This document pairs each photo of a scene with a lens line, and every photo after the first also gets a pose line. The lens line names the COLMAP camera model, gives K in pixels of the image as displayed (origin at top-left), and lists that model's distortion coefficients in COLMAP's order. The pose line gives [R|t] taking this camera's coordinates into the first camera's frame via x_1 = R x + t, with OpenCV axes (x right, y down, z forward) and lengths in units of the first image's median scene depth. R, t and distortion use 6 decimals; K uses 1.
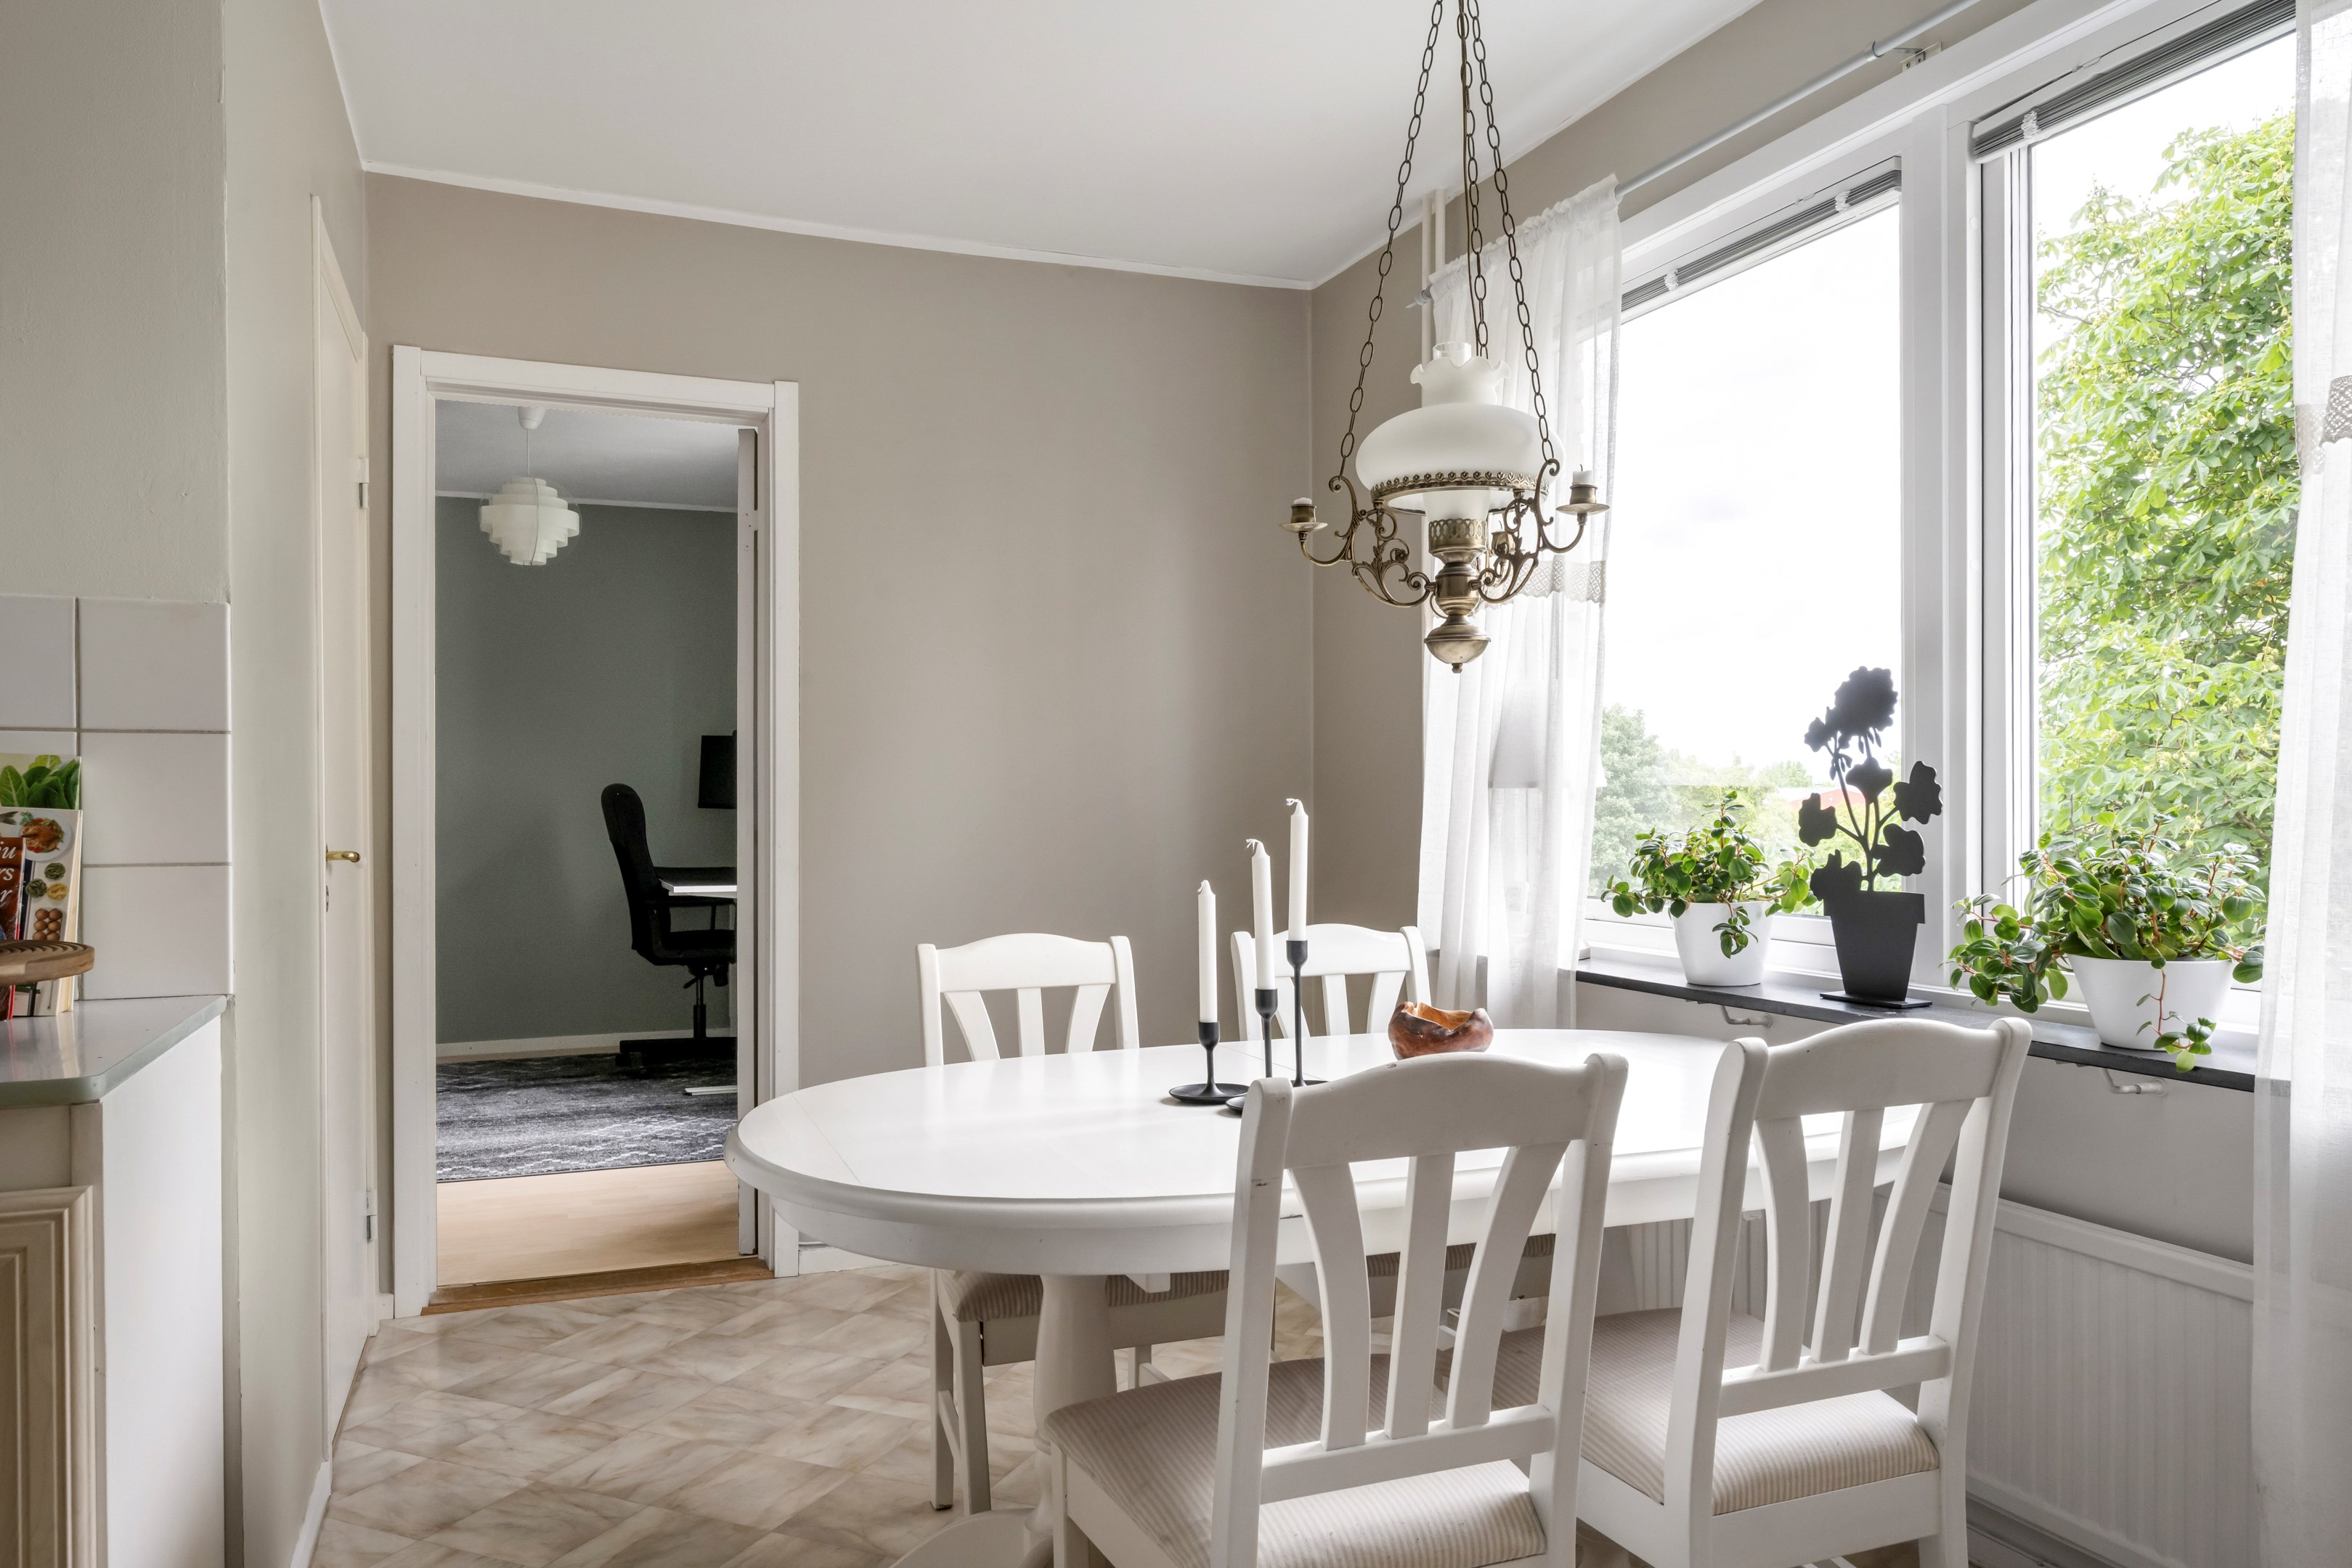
lens RADIAL K [[1631.6, 0, 1169.3], [0, 1631.6, 815.5], [0, 0, 1]] dist [-0.002116, -0.001399]
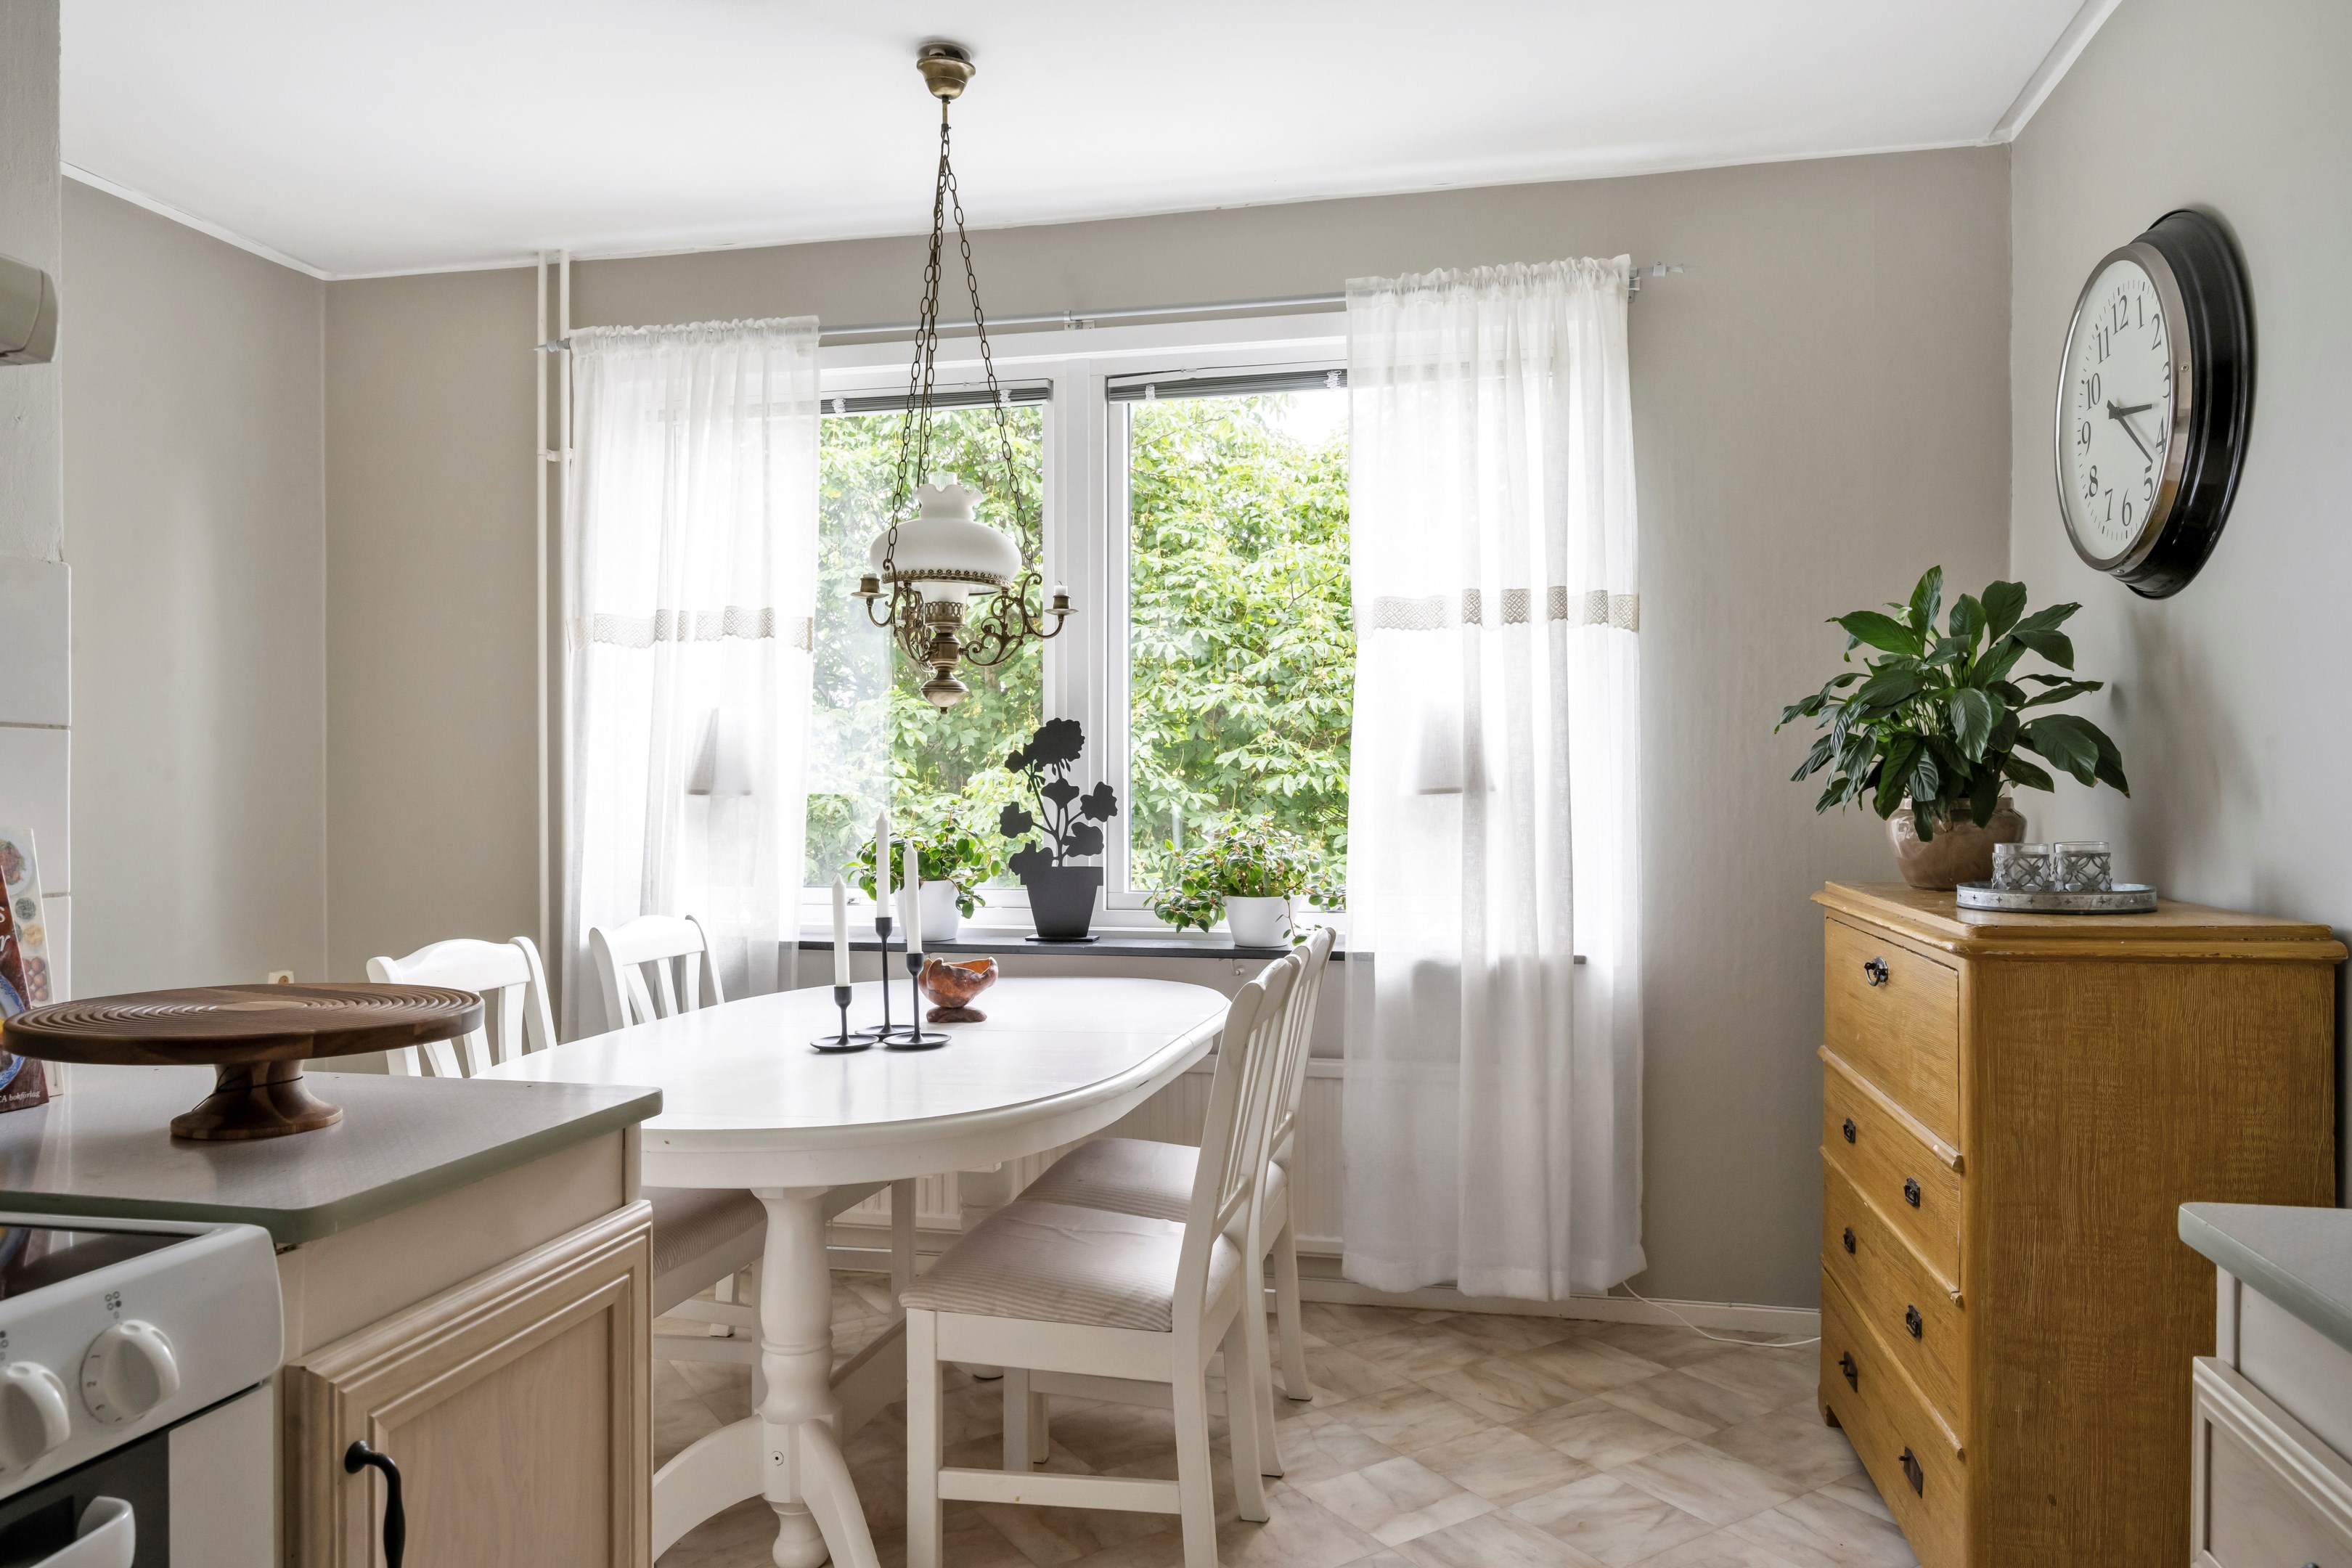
lens RADIAL K [[1572.6, 0, 1170.6], [0, 1572.6, 796.8], [0, 0, 1]] dist [0.006973, 0.002219]
pose [[0.557647, 0.002971, 0.830073, -0.725867], [0.005820, 0.999955, -0.007489, -0.006883], [-0.830058, 0.009007, 0.557604, 0.102662]]
